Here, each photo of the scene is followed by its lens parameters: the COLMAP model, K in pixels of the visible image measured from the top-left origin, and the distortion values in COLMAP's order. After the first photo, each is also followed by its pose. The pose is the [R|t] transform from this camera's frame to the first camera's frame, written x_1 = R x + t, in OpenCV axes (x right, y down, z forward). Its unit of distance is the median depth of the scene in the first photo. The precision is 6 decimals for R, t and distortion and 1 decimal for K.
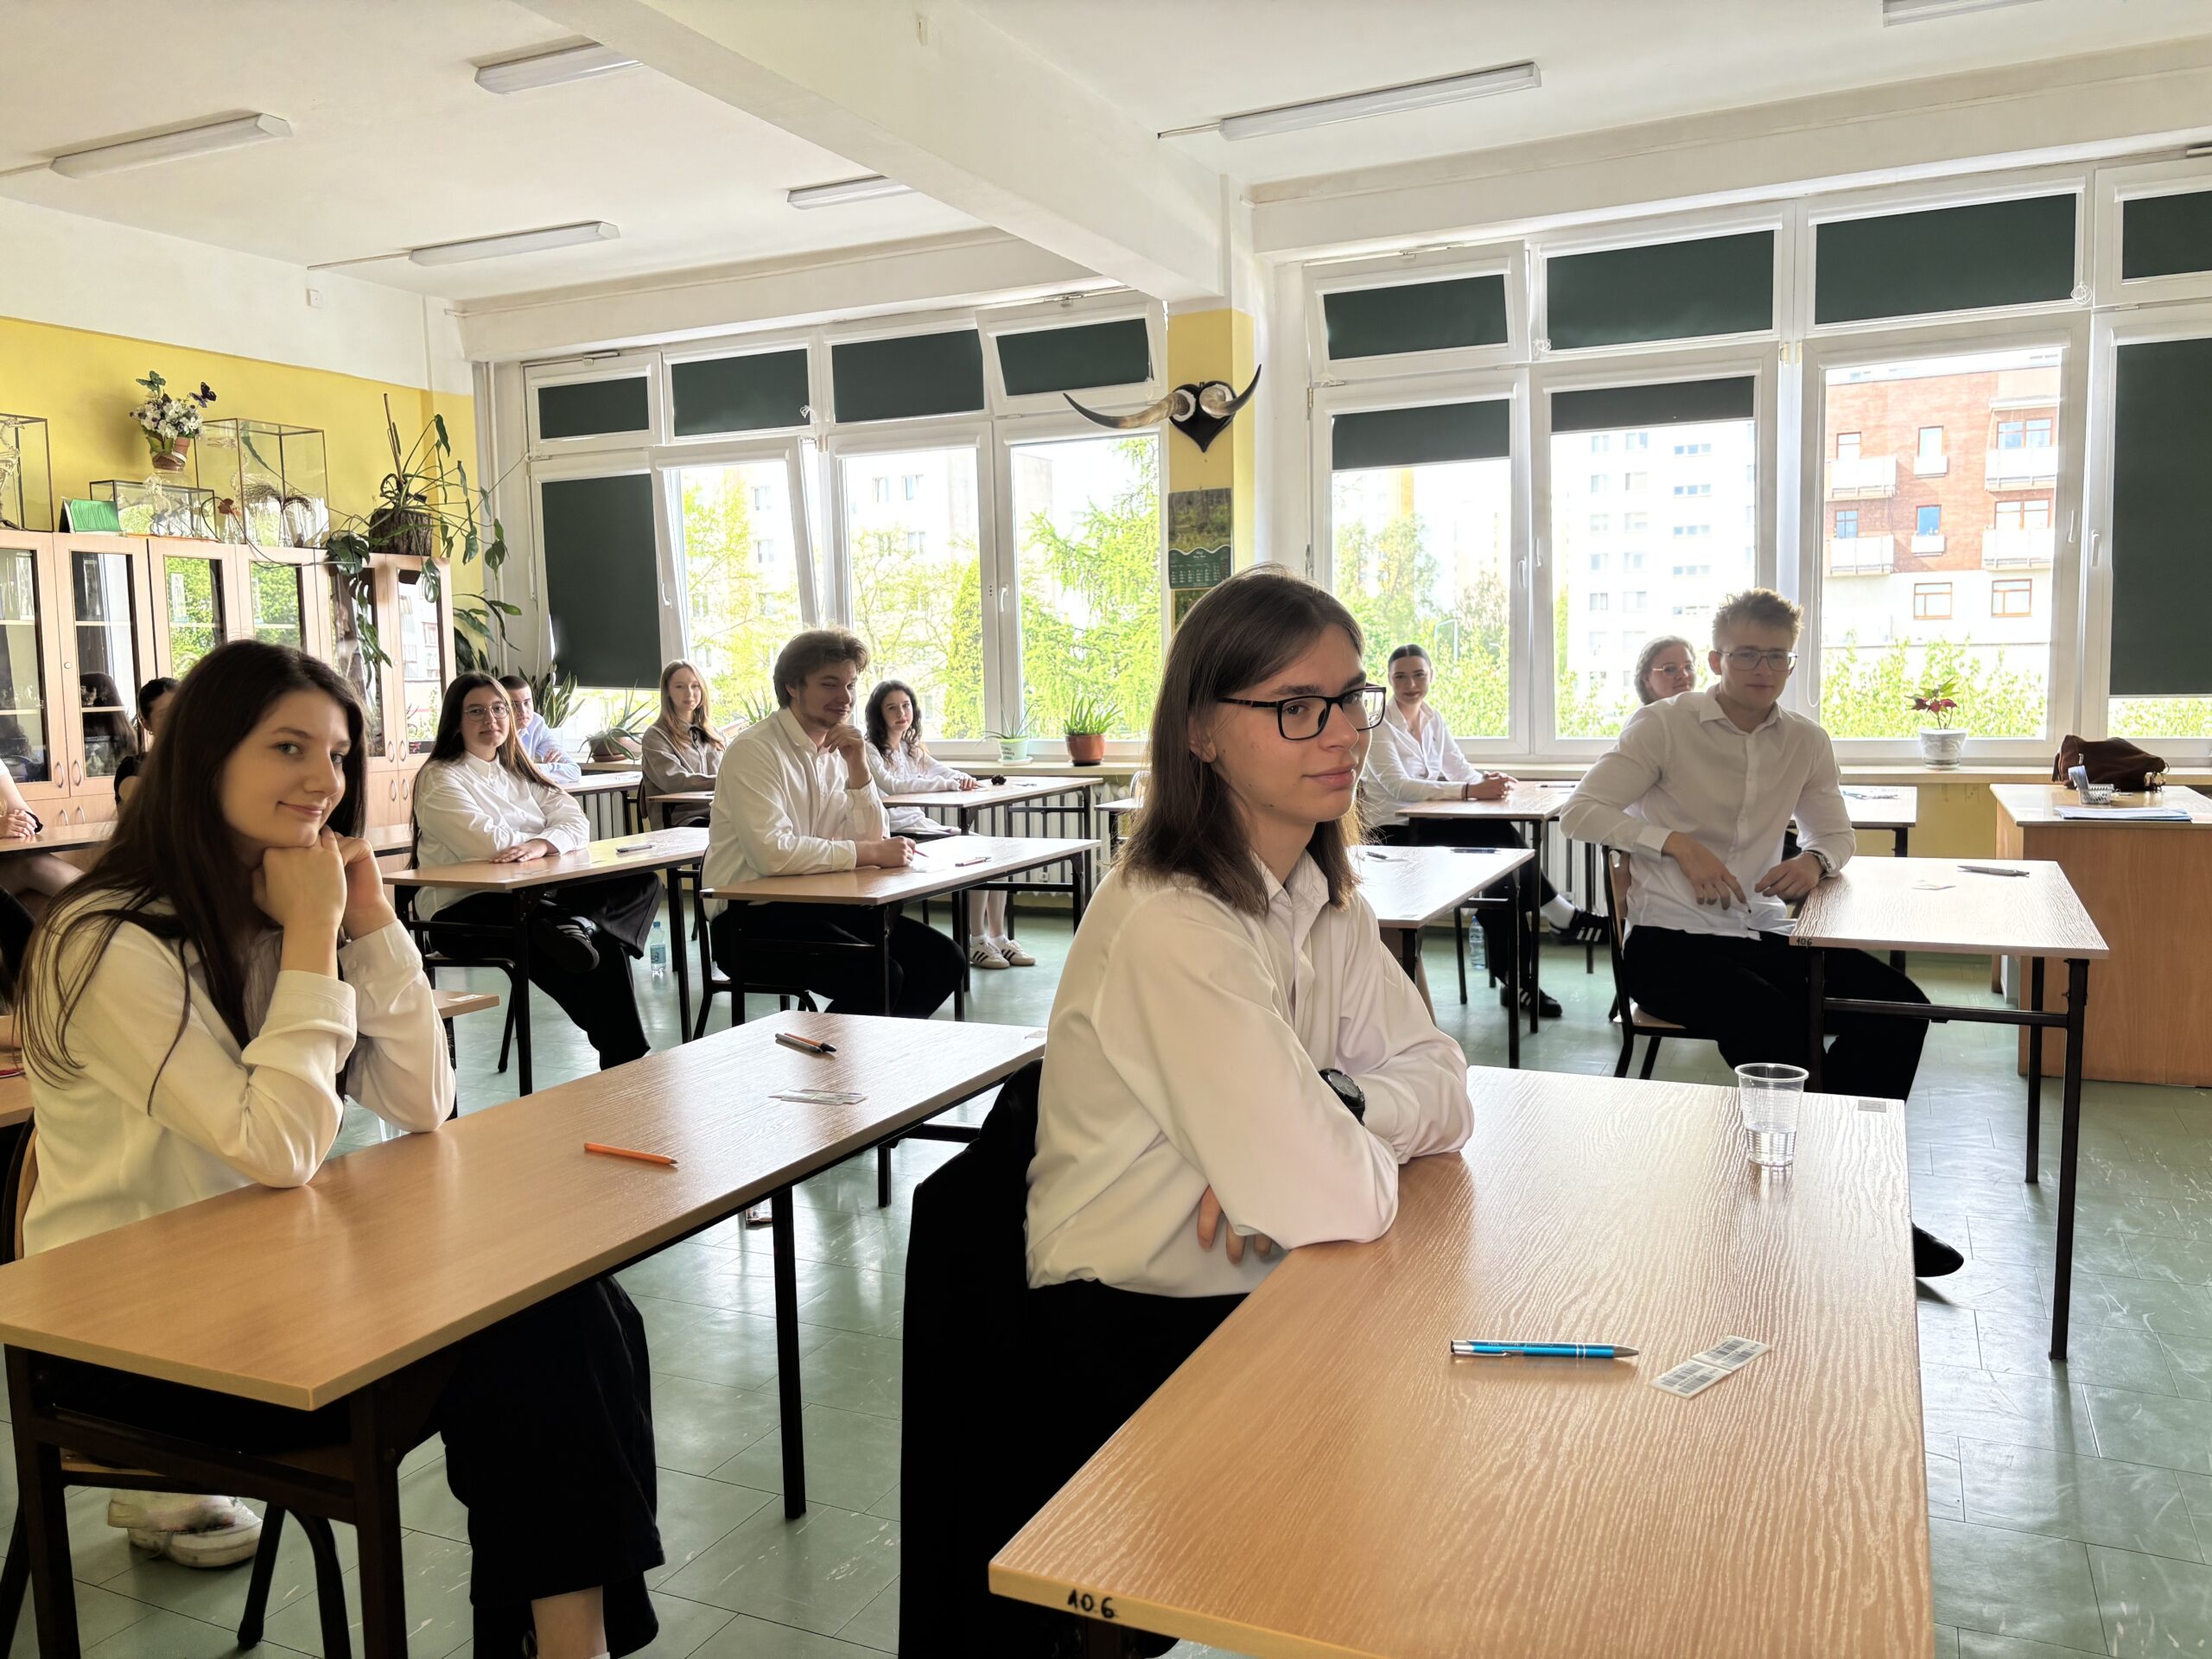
lens RADIAL K [[1682.3, 0, 1105.2], [0, 1682.3, 823.8], [0, 0, 1]] dist [-0.011930, -0.000777]
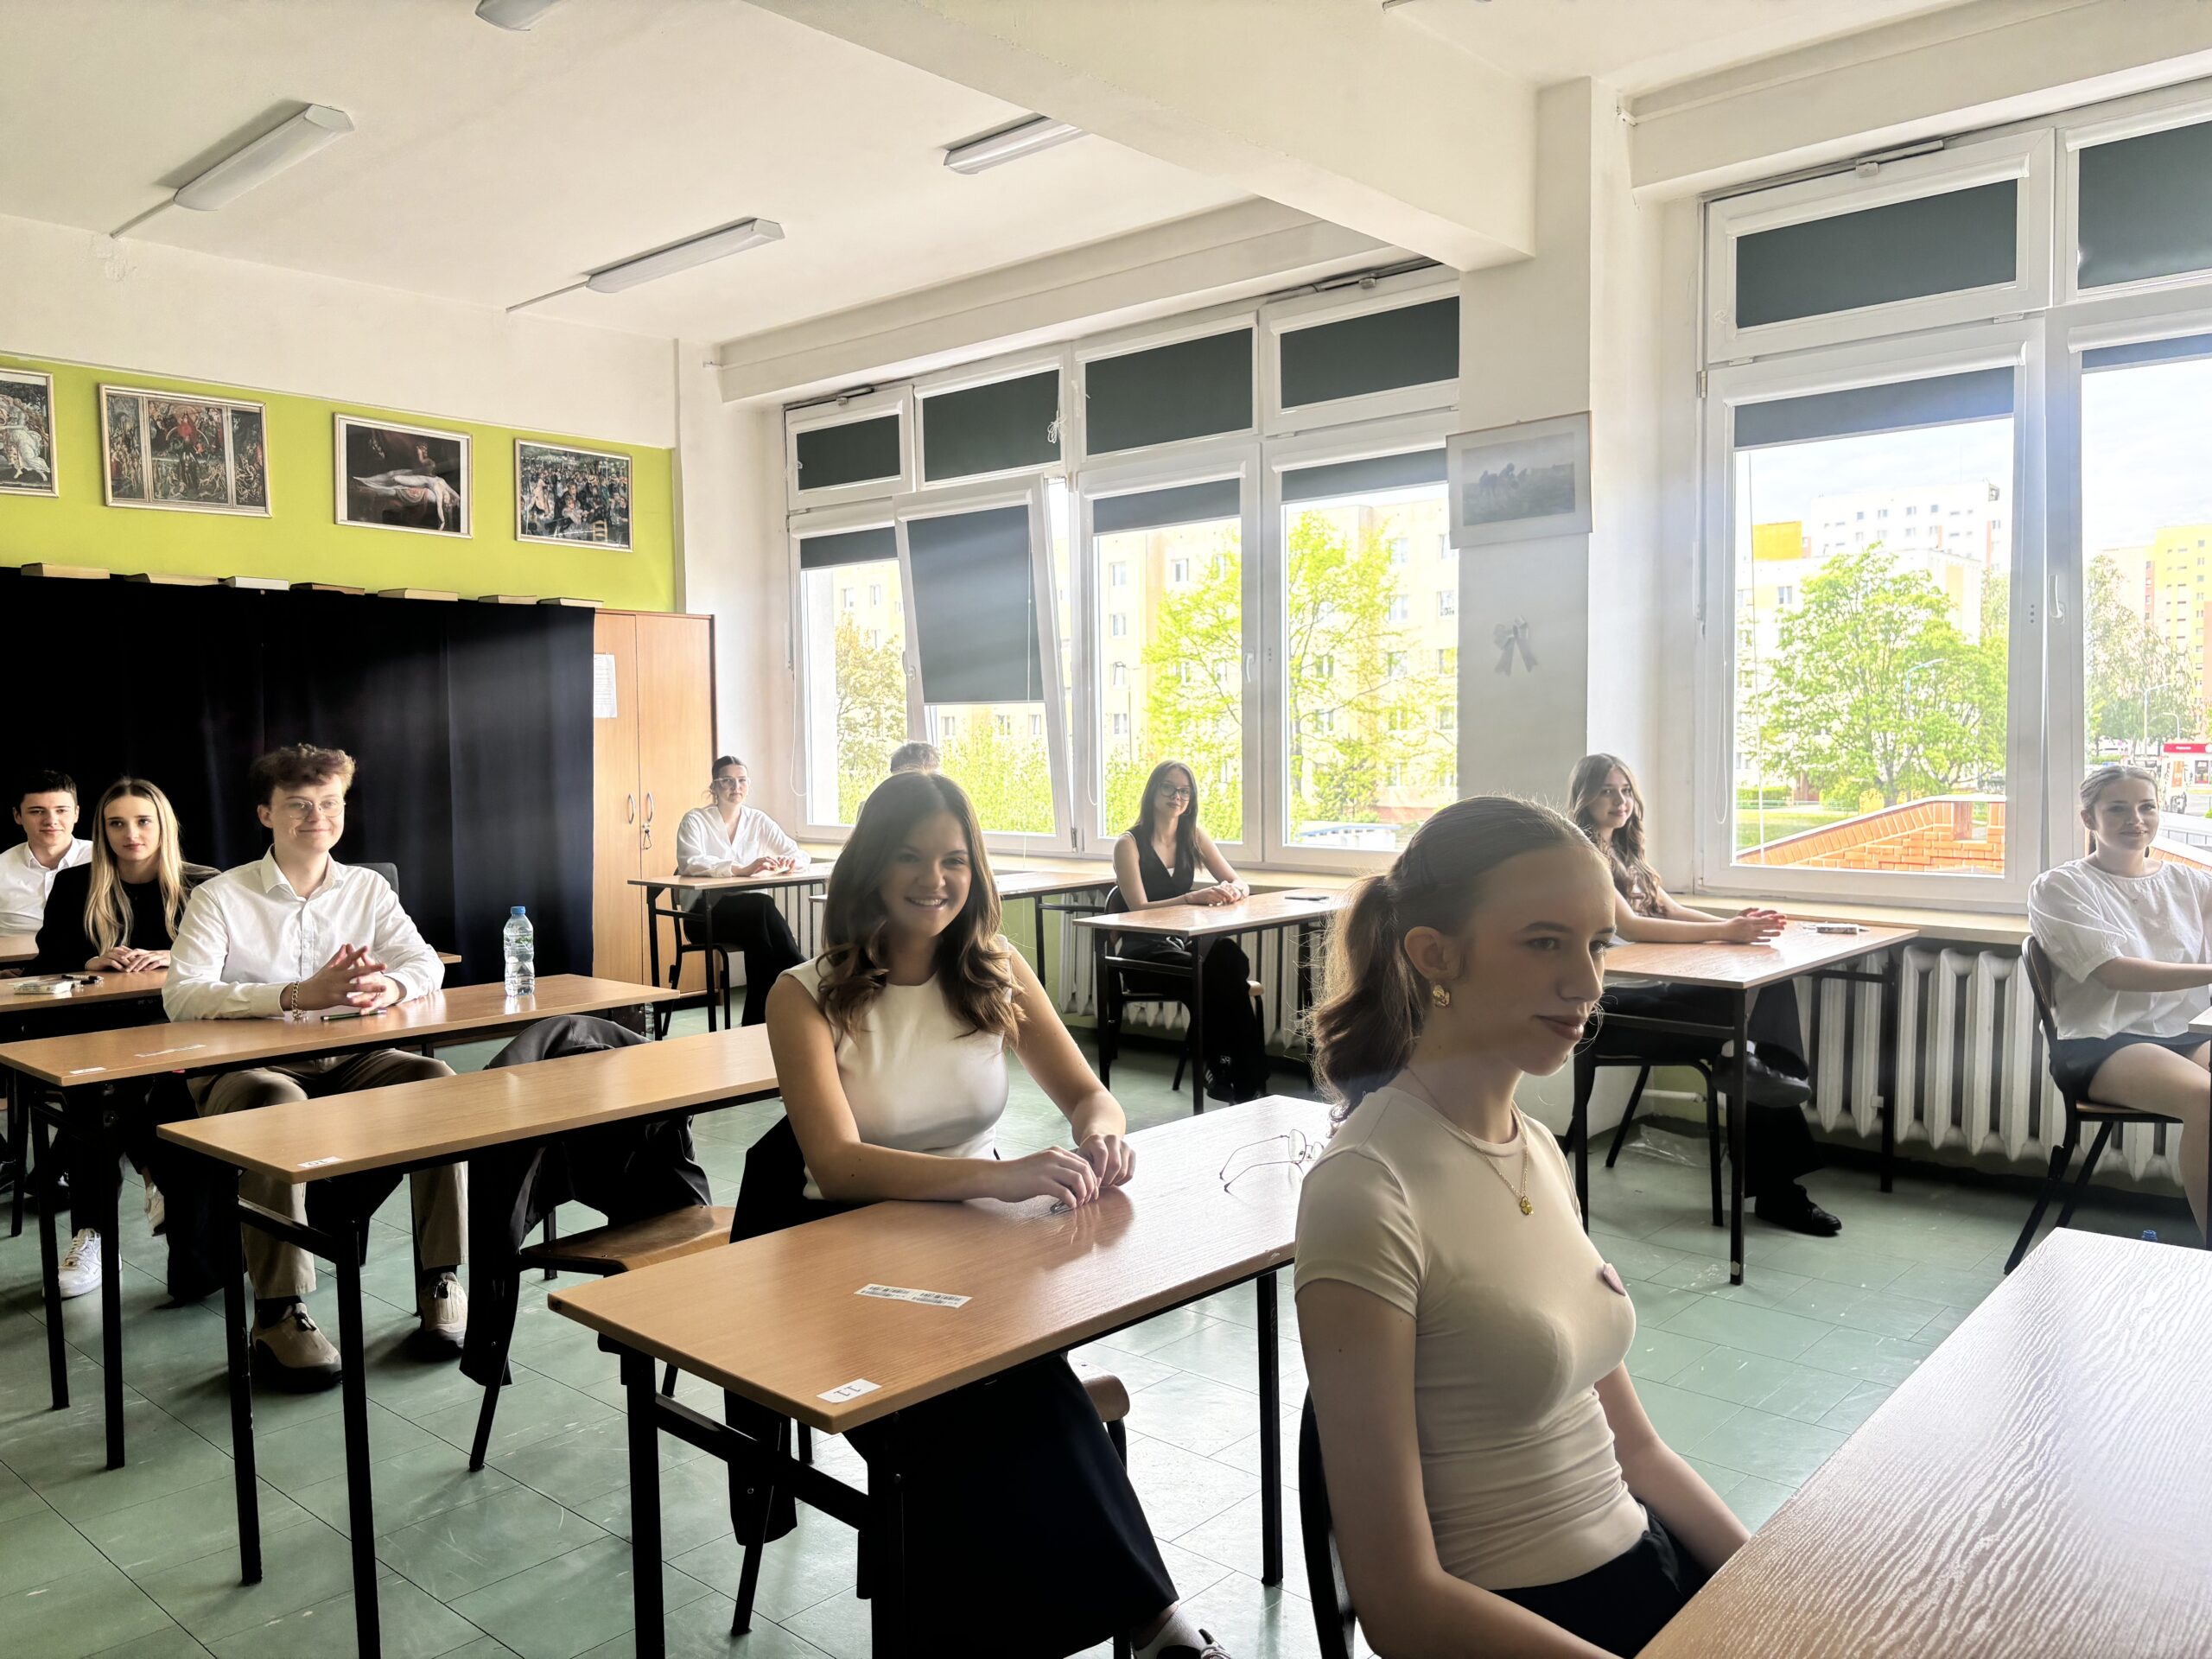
lens RADIAL K [[1682.3, 0, 1108.4], [0, 1682.3, 834.5], [0, 0, 1]] dist [-0.011930, -0.000777]
pose [[0.954078, 0.023575, -0.298628, 0.101986], [-0.035689, 0.998744, -0.035177, -0.021422], [0.297423, 0.044219, 0.953721, 0.215268]]
